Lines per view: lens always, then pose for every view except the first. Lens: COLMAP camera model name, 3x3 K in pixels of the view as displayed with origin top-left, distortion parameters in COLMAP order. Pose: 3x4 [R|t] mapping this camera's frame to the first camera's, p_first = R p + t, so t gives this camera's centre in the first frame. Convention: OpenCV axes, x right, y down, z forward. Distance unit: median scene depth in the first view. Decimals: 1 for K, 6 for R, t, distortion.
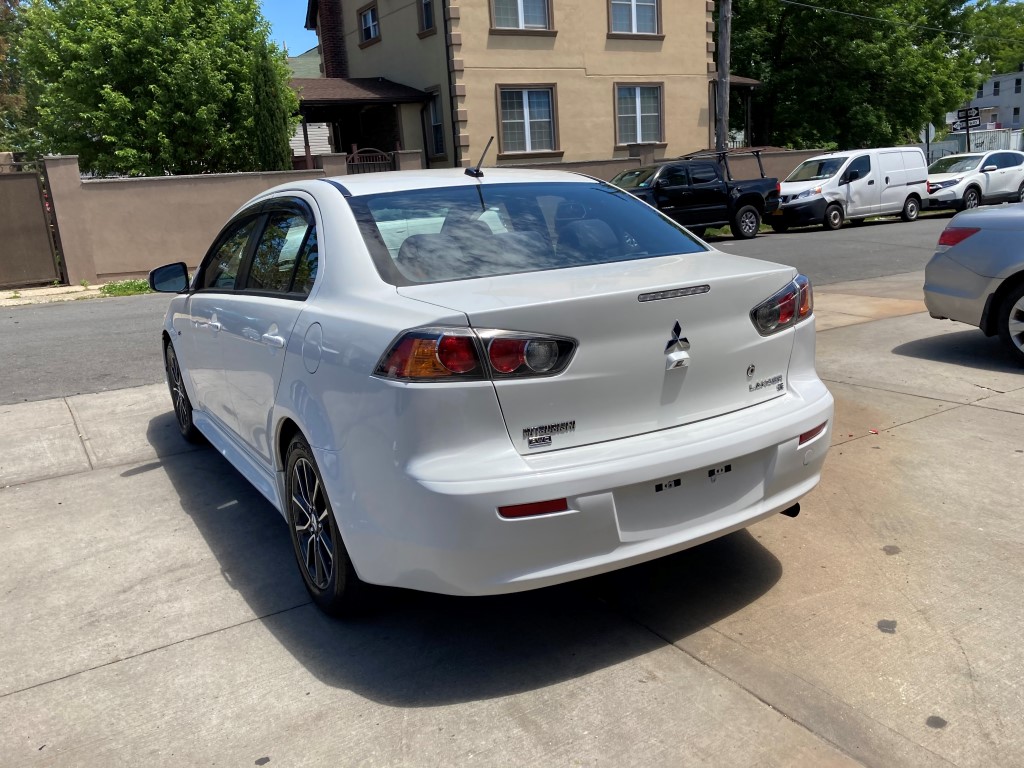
lens RADIAL K [[851.0, 0, 517.1], [0, 851.0, 384.5], [0, 0, 1]] dist [0.006285, 0.014838]
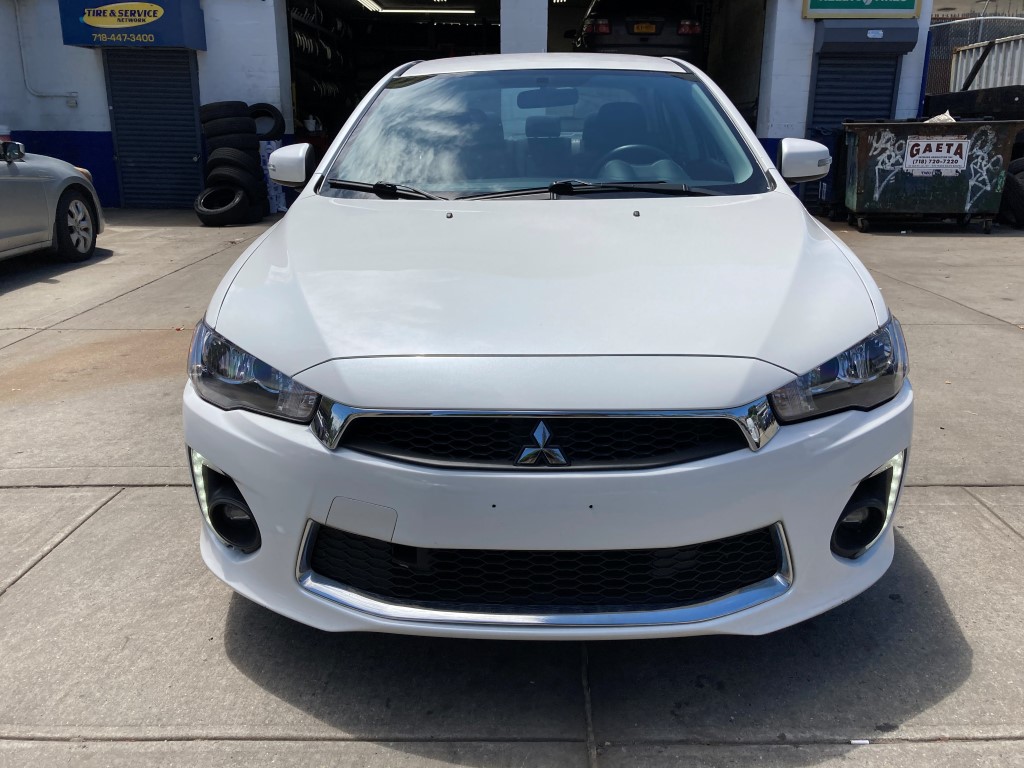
lens RADIAL K [[829.8, 0, 512.0], [0, 829.8, 384.0], [0, 0, 1]] dist [0.016374, -0.001681]
pose [[-0.842796, -0.092696, 0.530190, -0.161406], [0.178391, 0.881272, 0.437649, -0.083289], [-0.507810, 0.463430, -0.726197, 0.467549]]
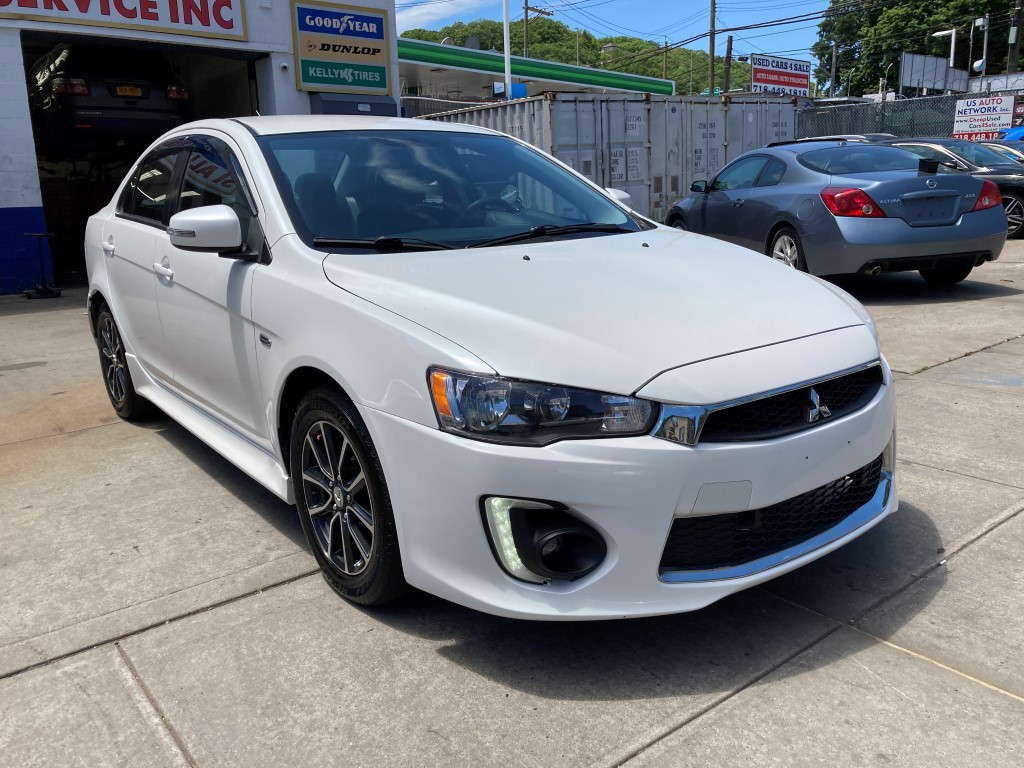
lens RADIAL K [[842.1, 0, 507.6], [0, 842.1, 384.9], [0, 0, 1]] dist [0.010423, -0.003707]
pose [[-0.987879, 0.118738, -0.099986, -0.053438], [0.061127, 0.889646, 0.452541, -0.099119], [0.142686, 0.440944, -0.886120, 0.506810]]
